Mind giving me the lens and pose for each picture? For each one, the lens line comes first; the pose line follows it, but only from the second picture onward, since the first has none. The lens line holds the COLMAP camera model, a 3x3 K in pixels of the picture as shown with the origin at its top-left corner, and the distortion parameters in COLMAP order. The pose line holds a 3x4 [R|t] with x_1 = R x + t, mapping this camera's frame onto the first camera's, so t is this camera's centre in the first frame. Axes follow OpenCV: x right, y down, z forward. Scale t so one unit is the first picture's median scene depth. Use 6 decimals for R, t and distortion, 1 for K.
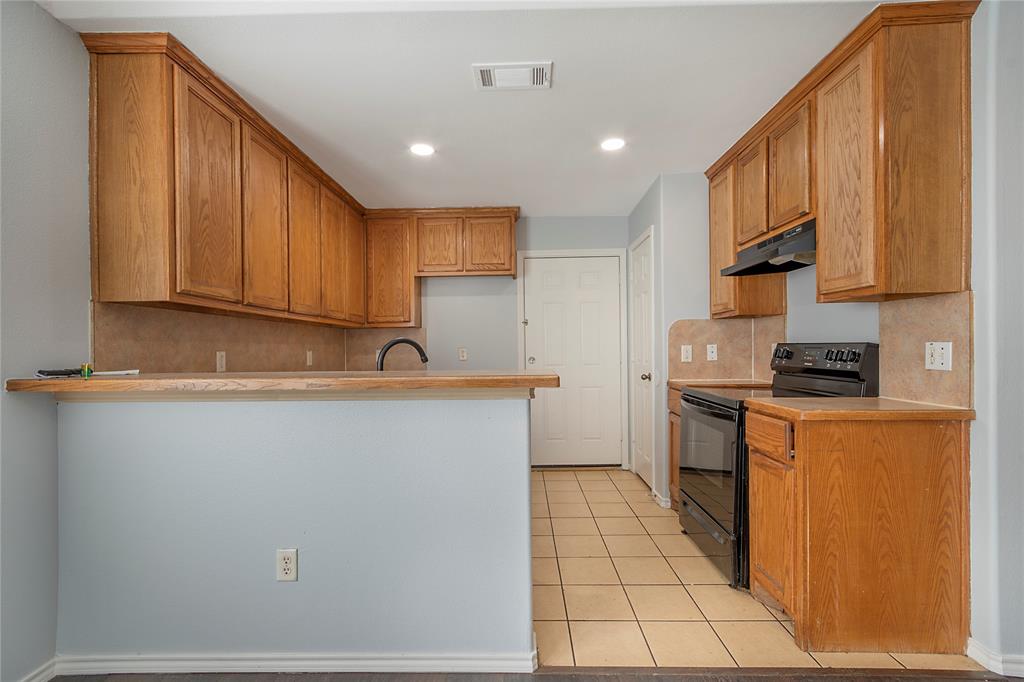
lens RADIAL K [[454.7, 0, 510.5], [0, 454.7, 351.5], [0, 0, 1]] dist [0.003677, -0.001956]
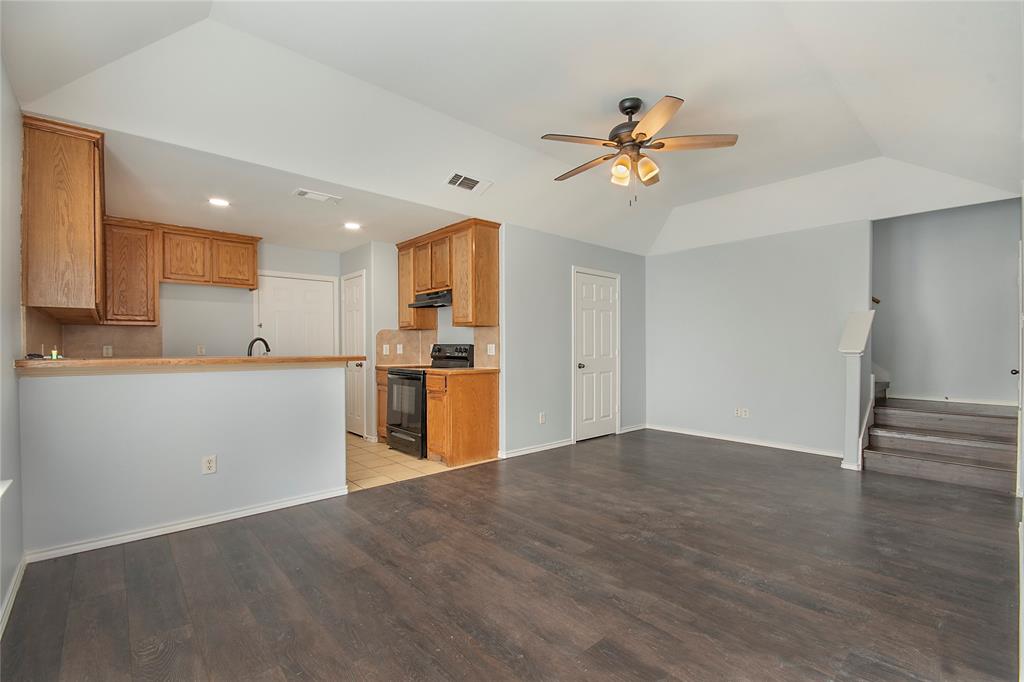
lens RADIAL K [[454.7, 0, 511.1], [0, 454.7, 361.1], [0, 0, 1]] dist [0.003677, -0.001956]
pose [[0.731825, -0.010451, 0.681412, -0.562598], [-0.001720, 0.999851, 0.017182, 0.022759], [-0.681490, -0.013746, 0.731698, -0.733375]]
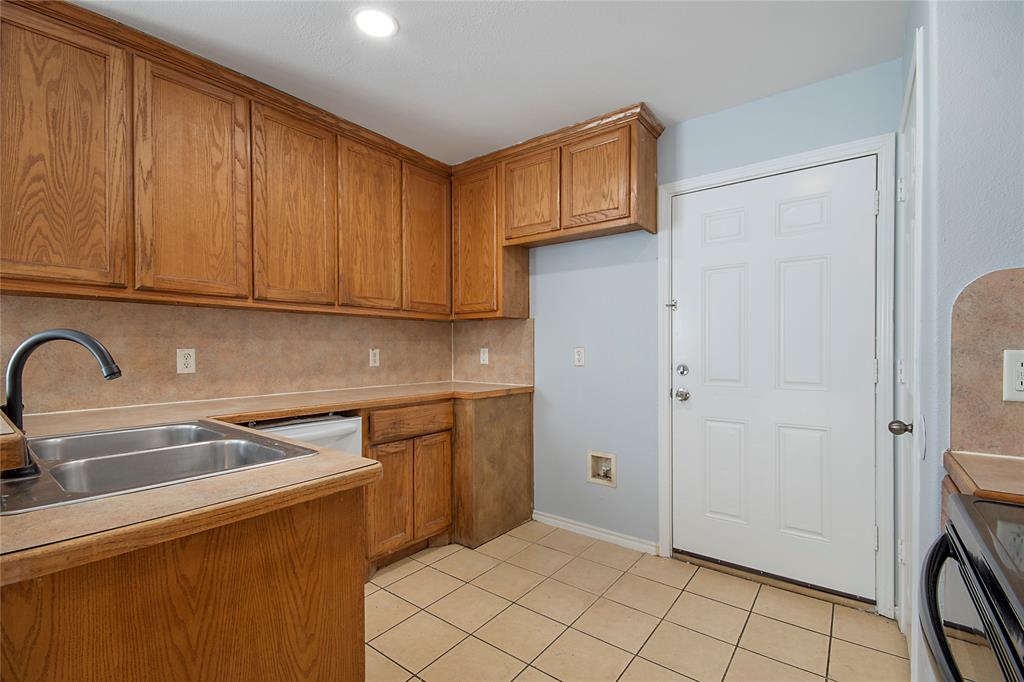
lens RADIAL K [[454.7, 0, 514.1], [0, 454.7, 350.8], [0, 0, 1]] dist [0.003677, -0.001956]
pose [[0.804511, 0.018105, -0.593662, 0.375921], [-0.014757, 0.999836, 0.010493, -0.014080], [0.593755, 0.000319, 0.804646, 0.698157]]
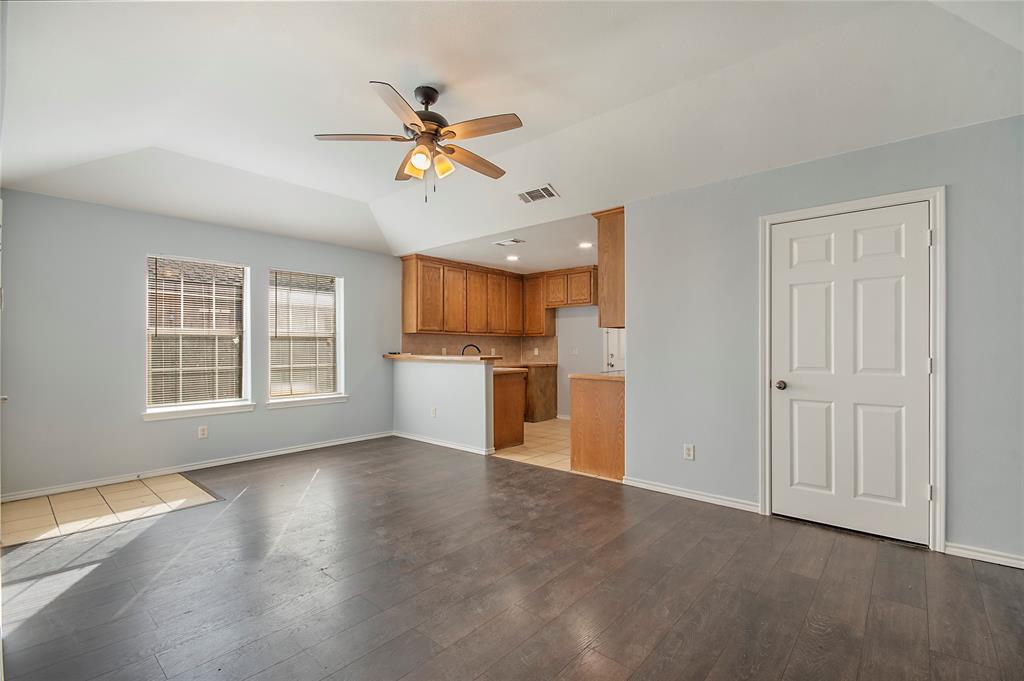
lens RADIAL K [[454.7, 0, 514.1], [0, 454.7, 349.6], [0, 0, 1]] dist [0.003677, -0.001956]
pose [[0.769126, 0.013746, -0.638950, 1.403849], [-0.014823, 0.999883, 0.003669, -0.005976], [0.638926, 0.006649, 0.769240, -0.795721]]
